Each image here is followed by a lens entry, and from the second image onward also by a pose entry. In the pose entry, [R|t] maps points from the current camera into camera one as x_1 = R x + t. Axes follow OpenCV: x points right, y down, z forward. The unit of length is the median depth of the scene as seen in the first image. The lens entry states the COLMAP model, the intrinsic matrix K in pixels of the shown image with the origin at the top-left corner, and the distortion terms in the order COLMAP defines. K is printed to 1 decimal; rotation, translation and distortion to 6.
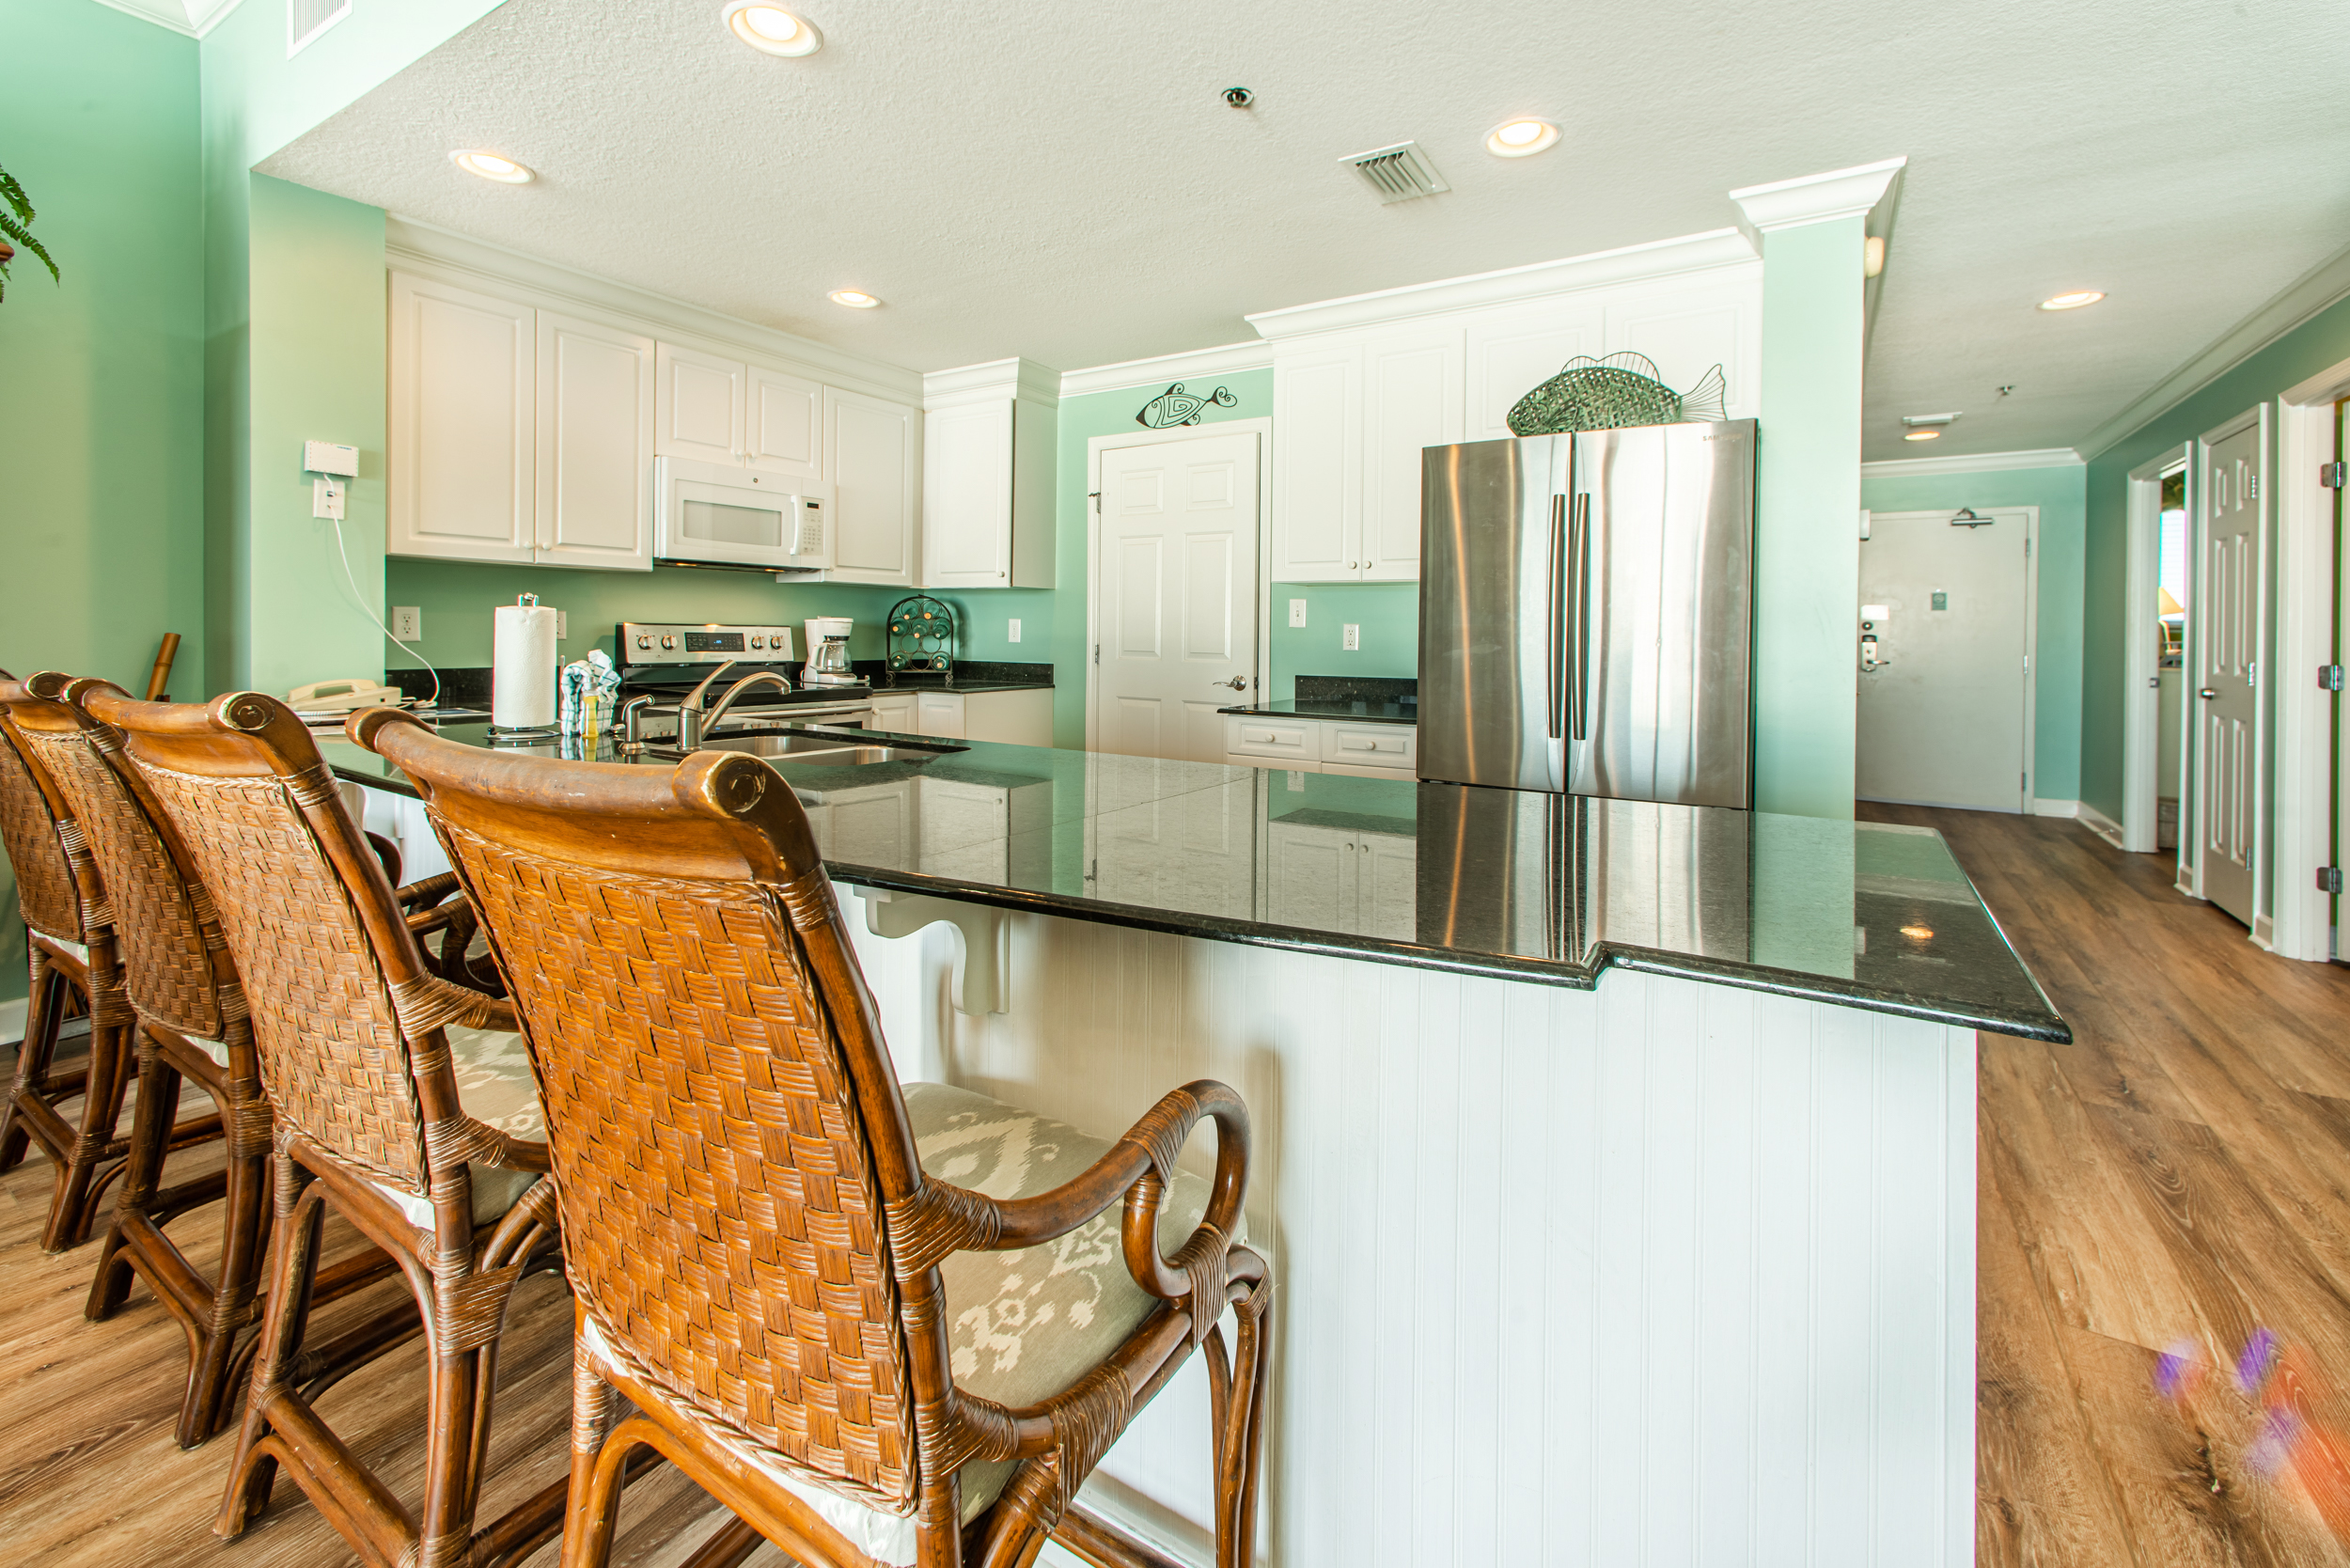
lens RADIAL K [[997.0, 0, 1179.8], [0, 997.0, 636.3], [0, 0, 1]] dist [0.007674, 0.000456]
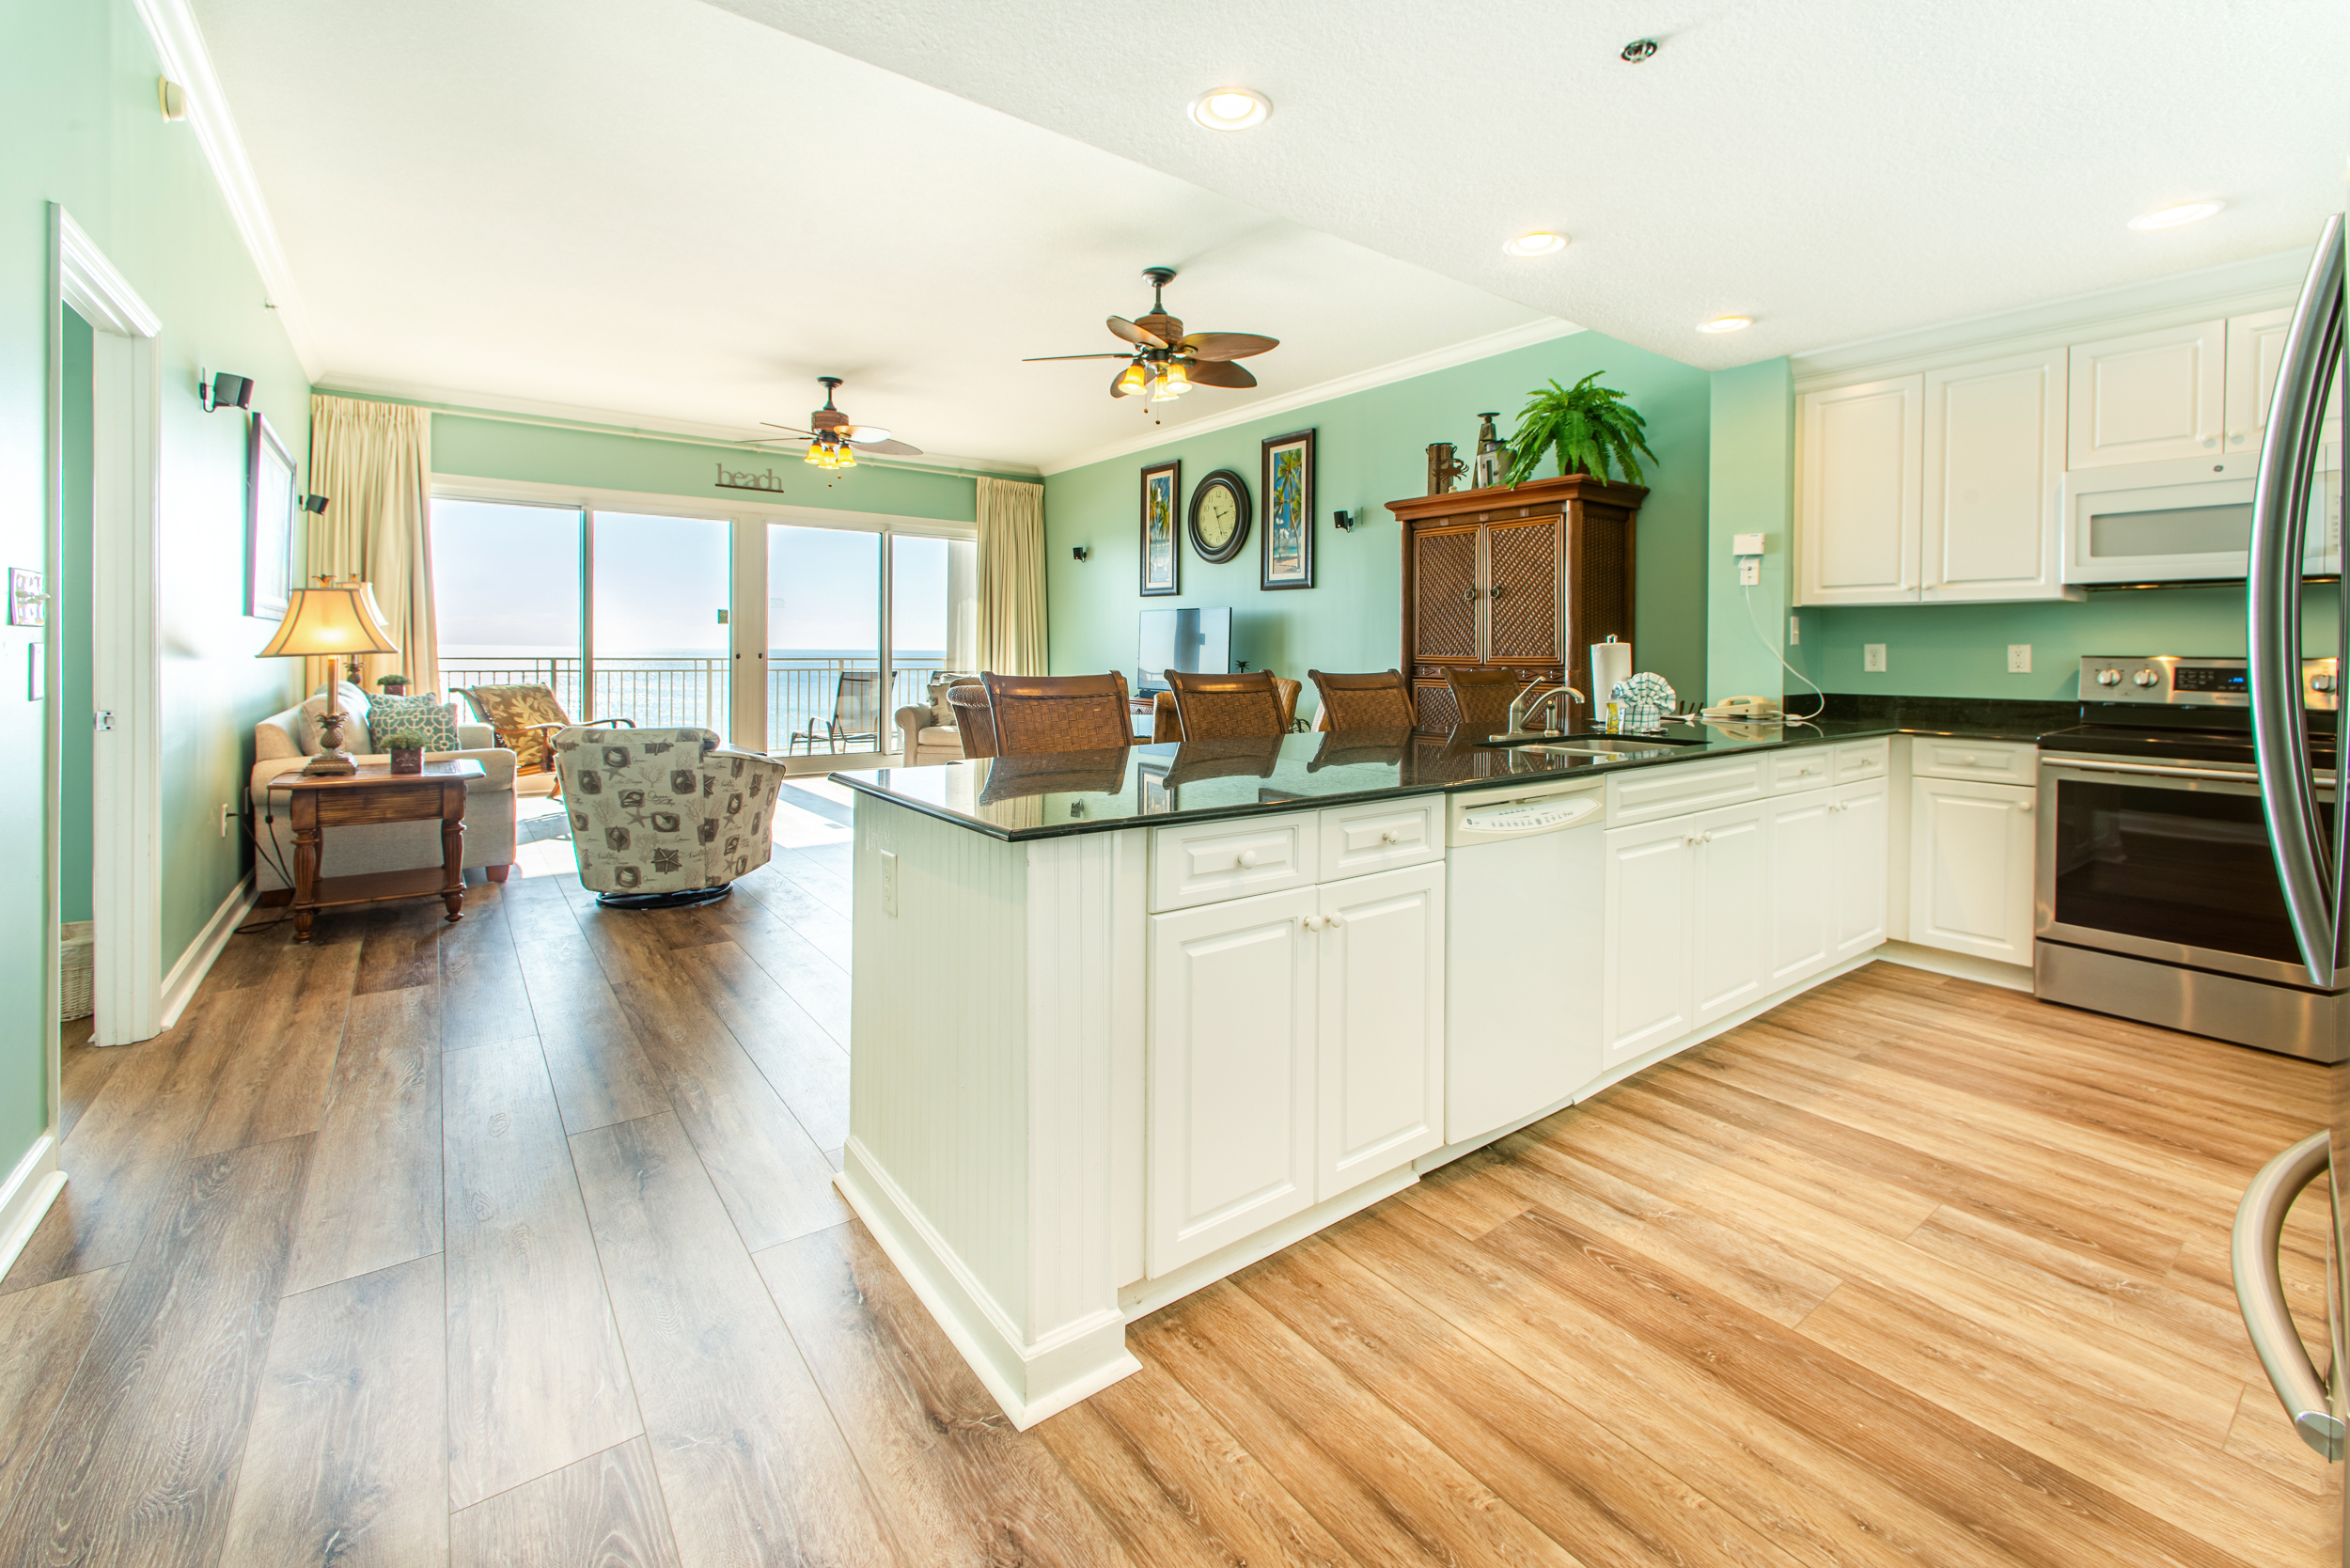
lens RADIAL K [[997.0, 0, 1179.8], [0, 997.0, 636.3], [0, 0, 1]] dist [0.007674, 0.000456]
pose [[-0.349106, -0.028446, -0.936651, 0.770105], [-0.015050, 0.999580, -0.024748, 0.004681], [0.936963, 0.005457, -0.349387, 0.704613]]
